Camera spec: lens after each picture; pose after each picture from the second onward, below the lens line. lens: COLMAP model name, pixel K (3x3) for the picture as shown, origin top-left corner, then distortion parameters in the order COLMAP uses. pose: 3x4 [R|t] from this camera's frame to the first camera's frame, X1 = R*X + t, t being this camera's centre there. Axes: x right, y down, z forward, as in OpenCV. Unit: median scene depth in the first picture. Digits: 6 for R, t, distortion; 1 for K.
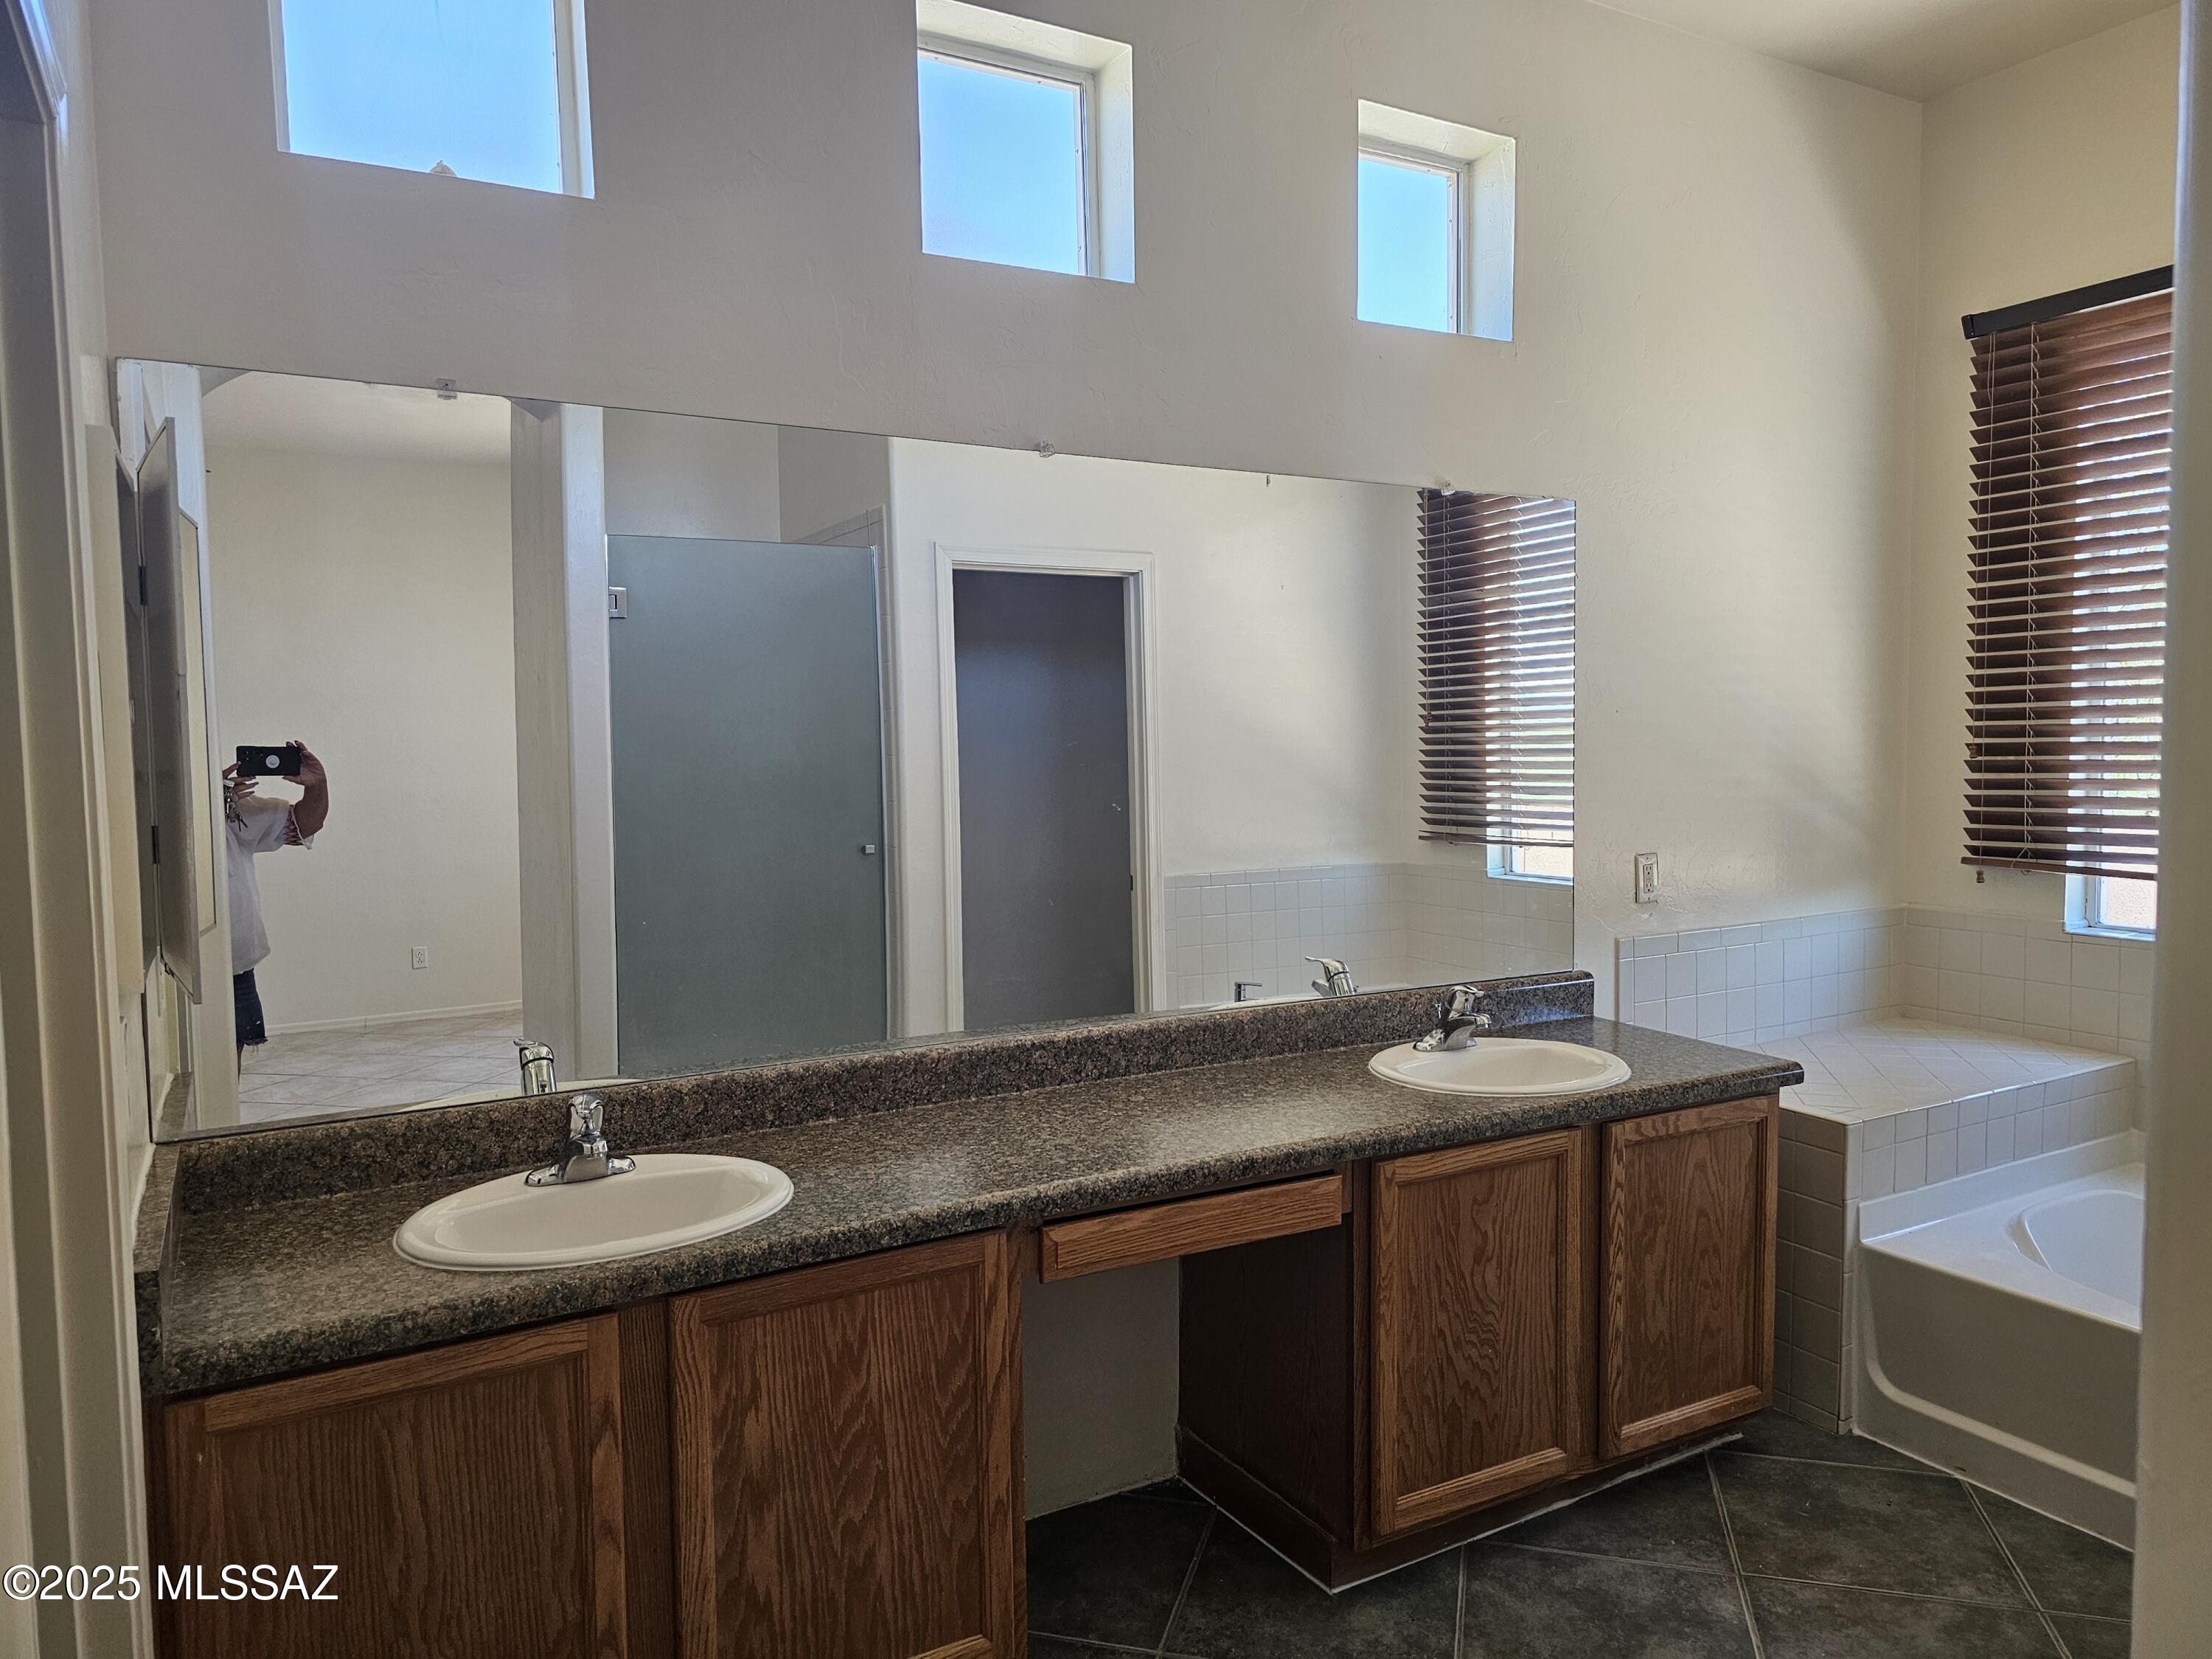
lens RADIAL K [[1493.6, 0, 1119.3], [0, 1493.6, 838.7], [0, 0, 1]] dist [0.048645, -0.037959]
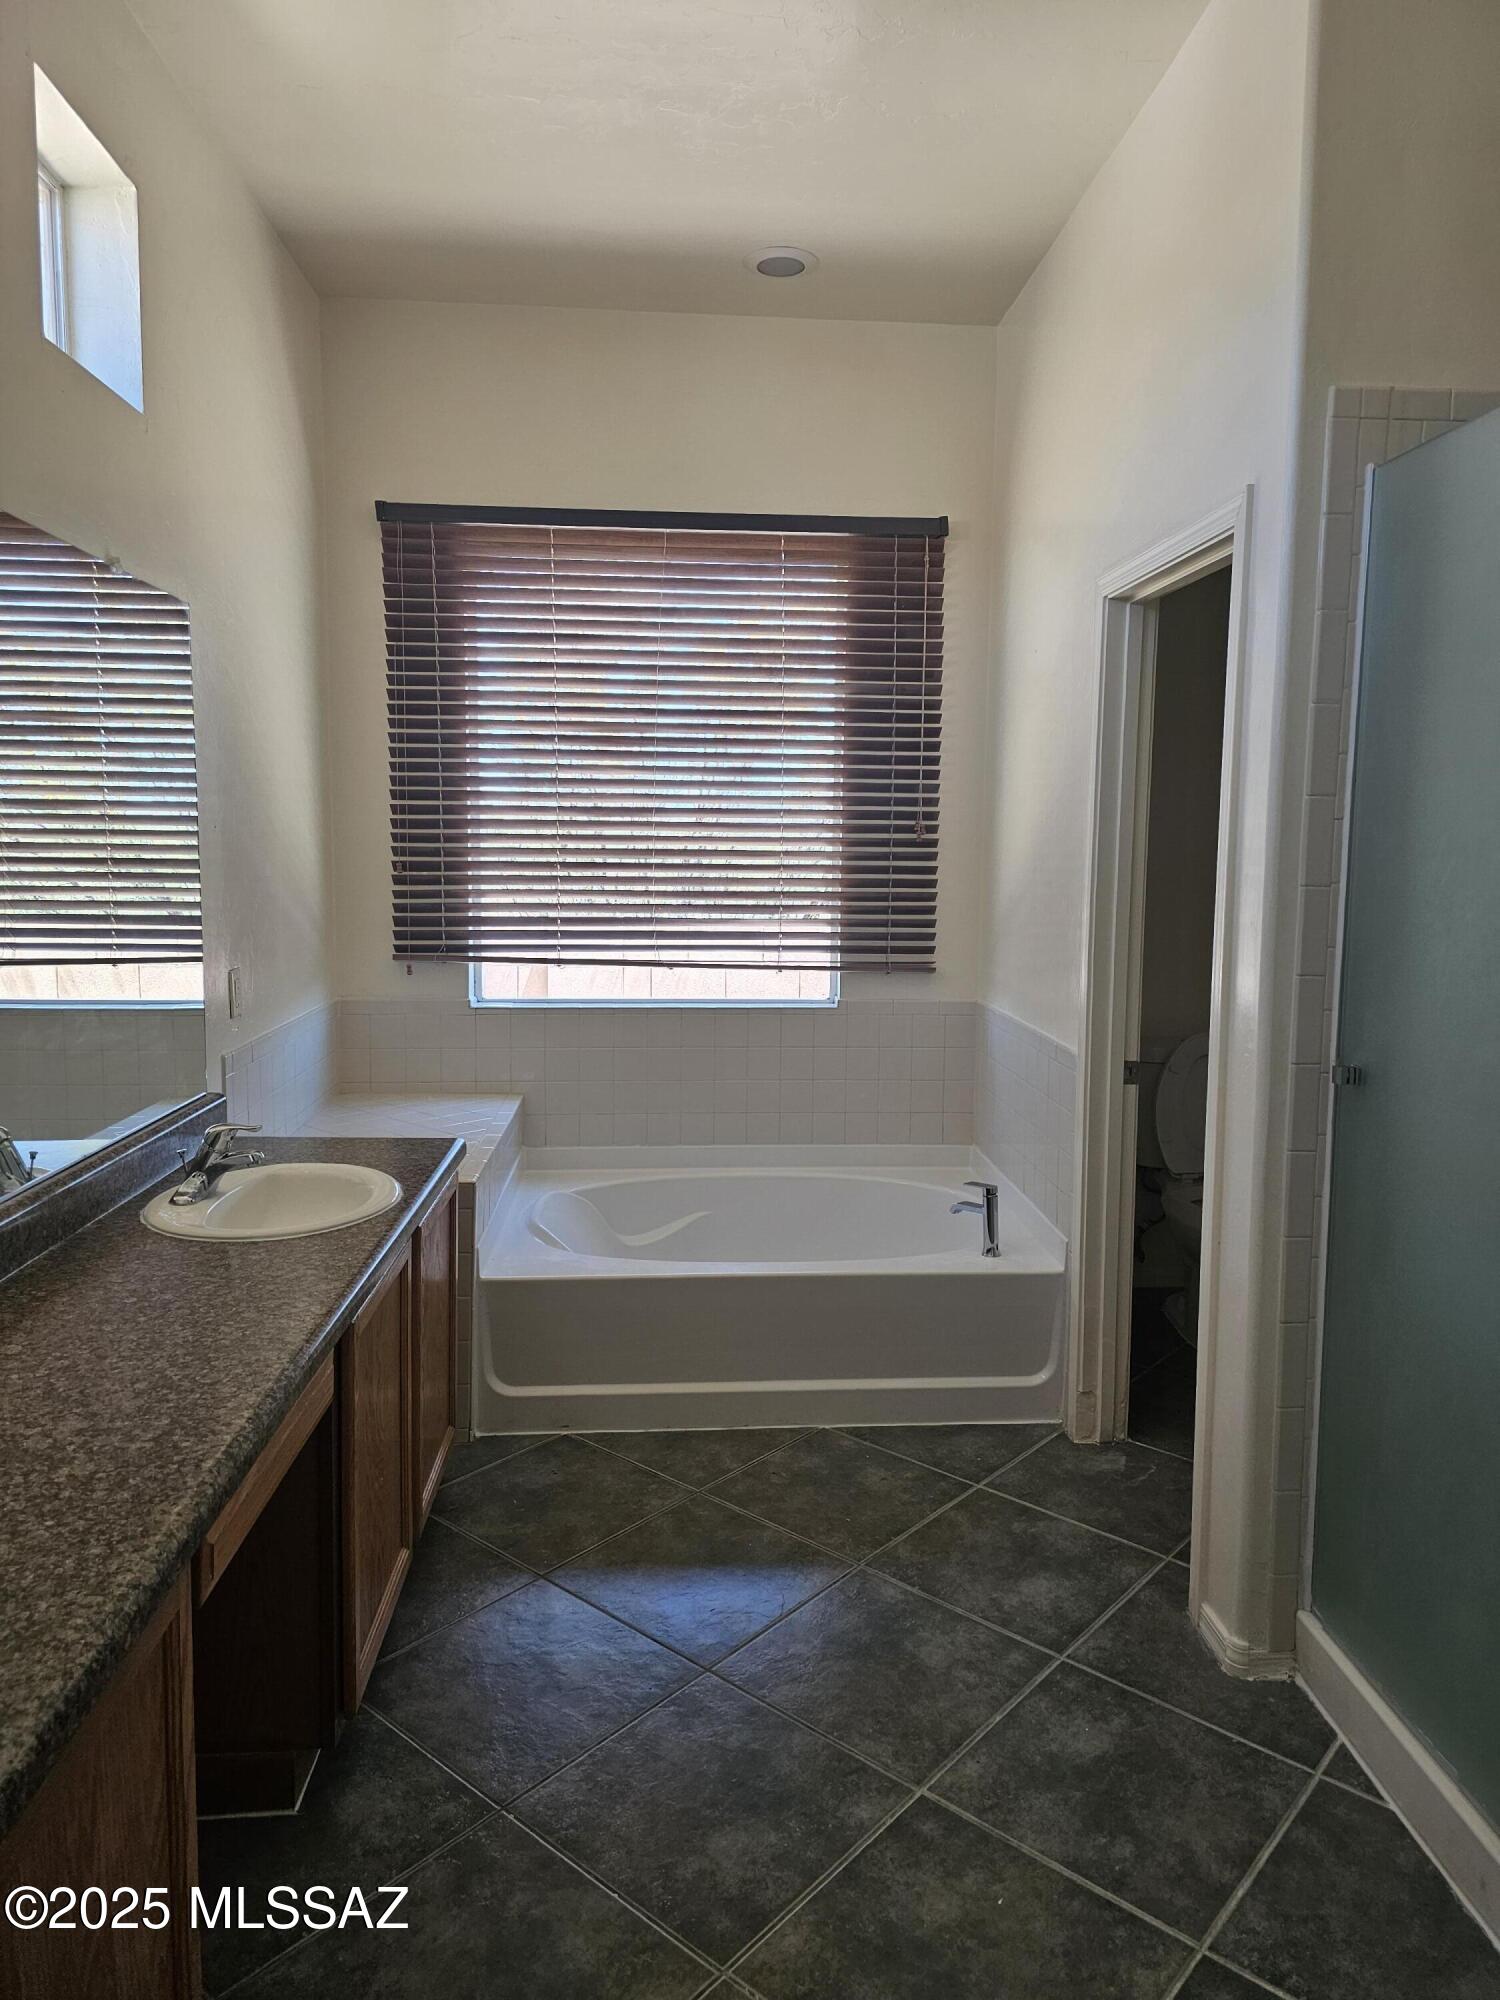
lens RADIAL K [[1350.4, 0, 753.7], [0, 1350.4, 979.8], [0, 0, 1]] dist [0.048645, -0.037959]
pose [[0.433548, -0.076273, 0.897897, -0.309780], [0.042761, 0.997030, 0.064047, -0.025979], [-0.900115, 0.010628, 0.435522, 0.275580]]
